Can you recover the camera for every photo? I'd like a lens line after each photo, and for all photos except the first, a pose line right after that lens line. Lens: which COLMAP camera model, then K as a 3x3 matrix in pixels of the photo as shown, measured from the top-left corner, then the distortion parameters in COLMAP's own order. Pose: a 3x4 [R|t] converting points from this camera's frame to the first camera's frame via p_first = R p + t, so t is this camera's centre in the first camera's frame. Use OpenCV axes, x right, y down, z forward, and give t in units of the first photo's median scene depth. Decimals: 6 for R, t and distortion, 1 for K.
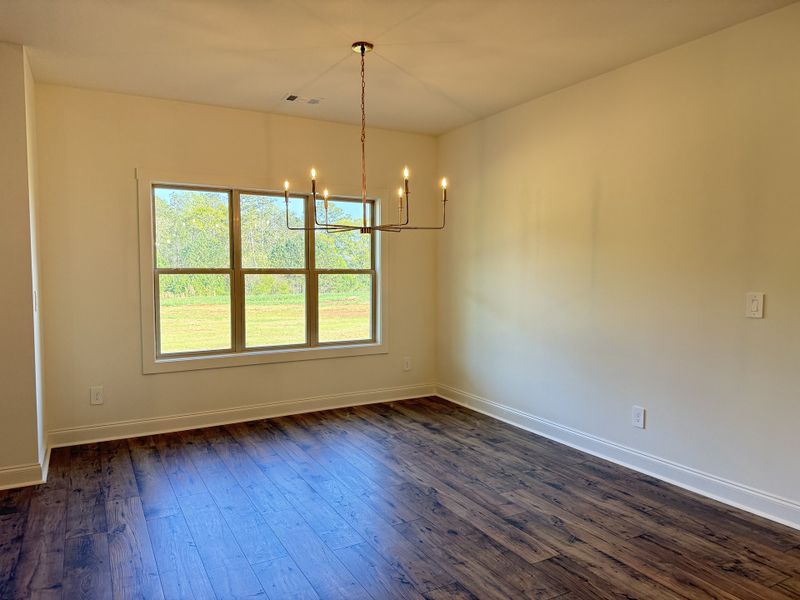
lens RADIAL K [[571.7, 0, 402.5], [0, 571.7, 301.4], [0, 0, 1]] dist [0.030511, -0.044921]
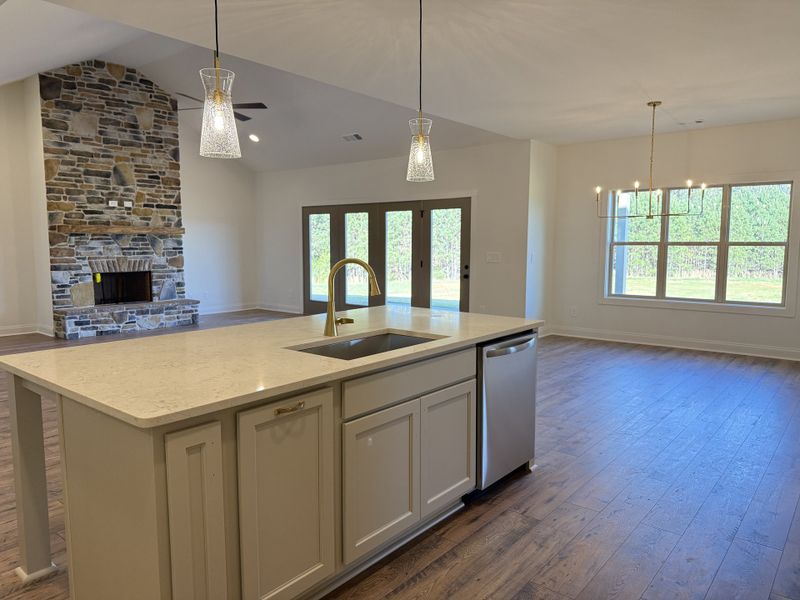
lens RADIAL K [[571.7, 0, 402.5], [0, 571.7, 301.4], [0, 0, 1]] dist [0.030511, -0.044921]
pose [[0.358426, 0.092090, -0.929005, 0.789290], [-0.052188, 0.995543, 0.078550, 0.011715], [0.932098, 0.020329, 0.361634, -0.133891]]
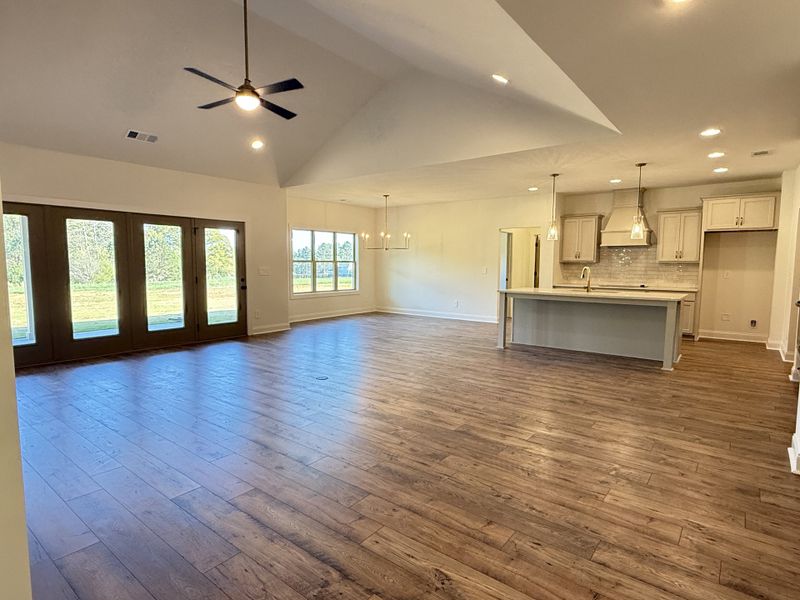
lens RADIAL K [[440.6, 0, 399.4], [0, 440.6, 303.0], [0, 0, 1]] dist [-0.000609, -0.000243]
pose [[0.924606, -0.032165, 0.379563, -0.645045], [0.017800, 0.998988, 0.041294, 0.054802], [-0.380508, -0.031425, 0.924244, -0.920447]]
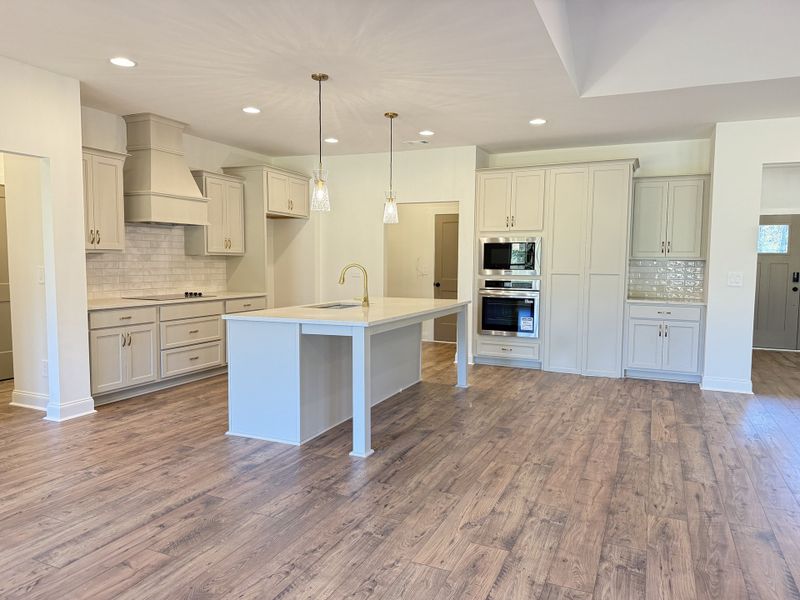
lens RADIAL K [[556.0, 0, 401.3], [0, 556.0, 304.8], [0, 0, 1]] dist [0.134234, -0.210884]
pose [[-0.590655, -0.073156, 0.803601, -0.472074], [0.035015, 0.992620, 0.116100, -0.021566], [-0.806164, 0.096713, -0.583735, 0.476874]]
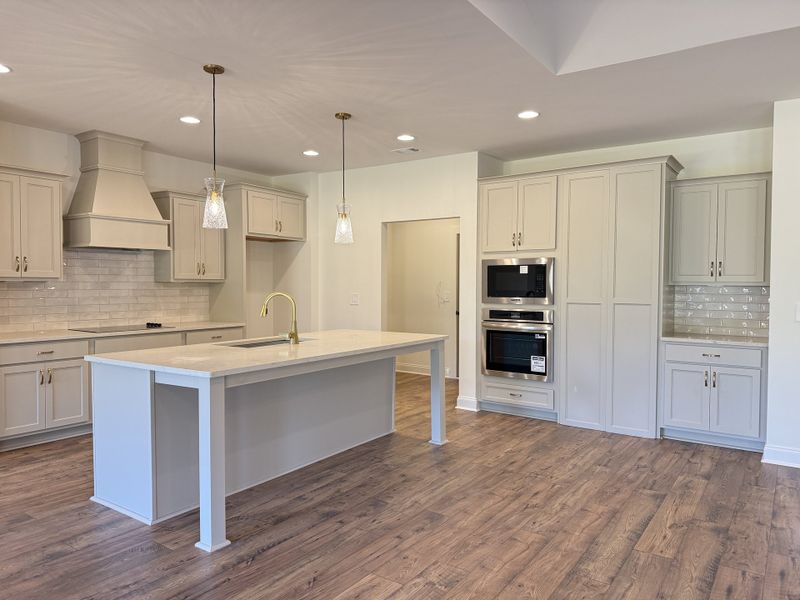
lens RADIAL K [[560.8, 0, 399.0], [0, 560.8, 303.0], [0, 0, 1]] dist [0.054769, -0.059414]
pose [[-0.428461, -0.037624, 0.902777, -0.443159], [0.045788, 0.996945, 0.063280, -0.011195], [-0.902399, 0.068450, -0.425429, 0.182697]]
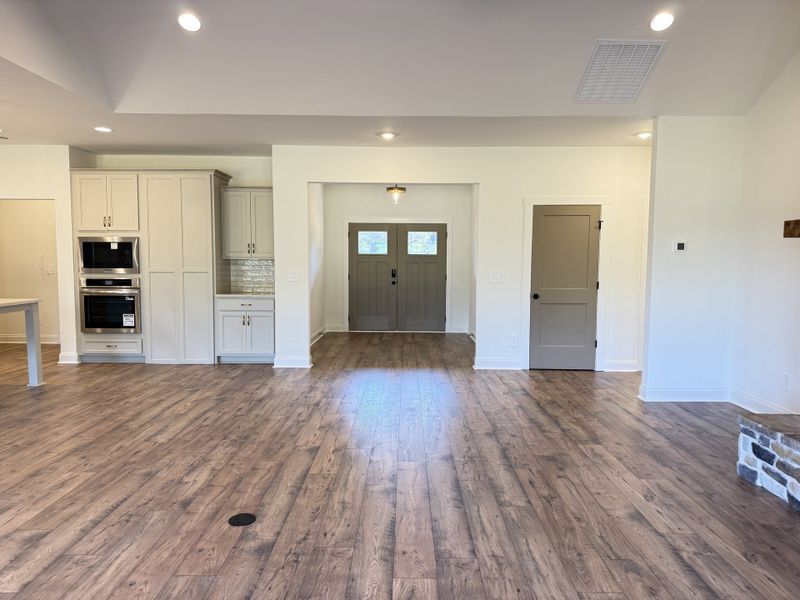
lens RADIAL K [[560.8, 0, 399.0], [0, 560.8, 303.0], [0, 0, 1]] dist [0.054769, -0.059414]
pose [[-0.863490, -0.048087, 0.502068, -0.832563], [0.018400, 0.991779, 0.126636, -0.019410], [-0.504030, 0.118588, -0.855506, 0.334008]]
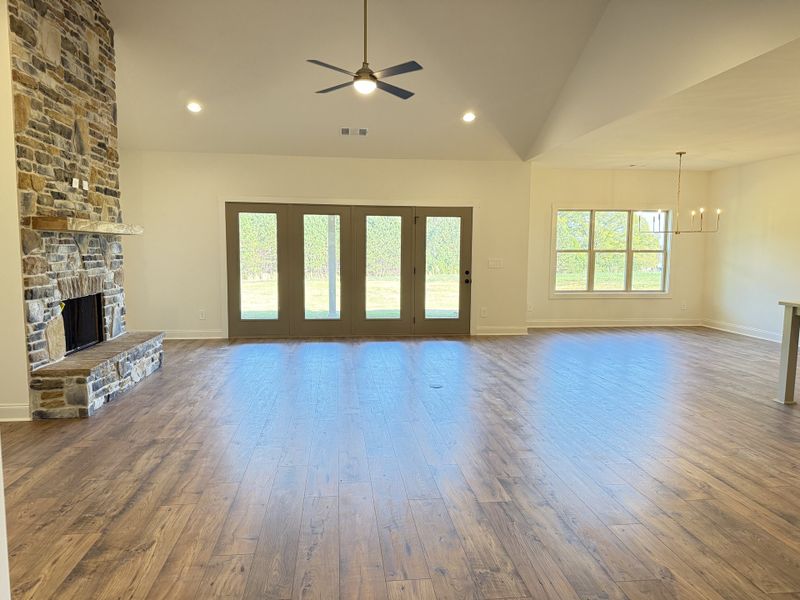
lens RADIAL K [[560.8, 0, 399.0], [0, 560.8, 303.0], [0, 0, 1]] dist [0.054769, -0.059414]
pose [[0.920032, 0.039796, -0.389818, -0.125493], [-0.024870, 0.998754, 0.043264, 0.053313], [0.391054, -0.030109, 0.919875, -0.969381]]
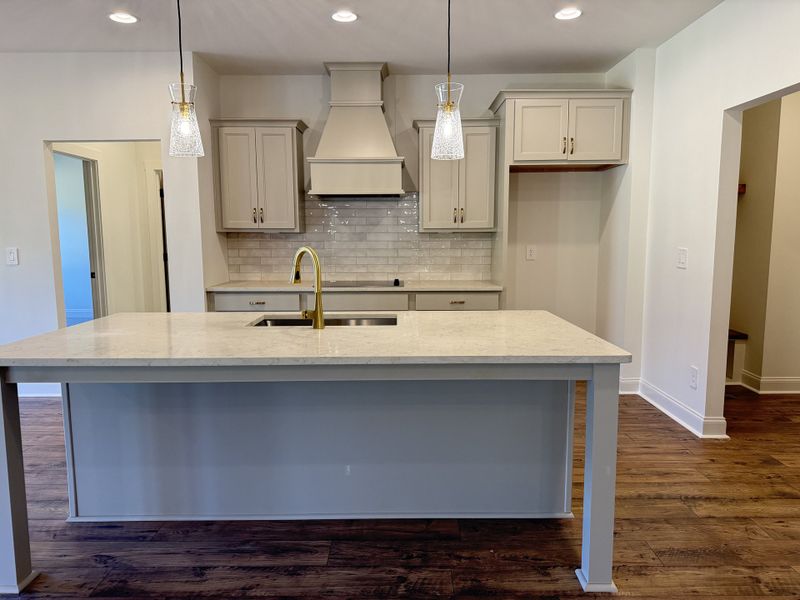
lens RADIAL K [[560.8, 0, 399.0], [0, 560.8, 303.0], [0, 0, 1]] dist [0.054769, -0.059414]
pose [[0.500151, -0.113671, 0.858445, -0.084715], [0.054173, 0.993512, 0.099993, 0.017936], [-0.864242, -0.003507, 0.503064, -0.306379]]
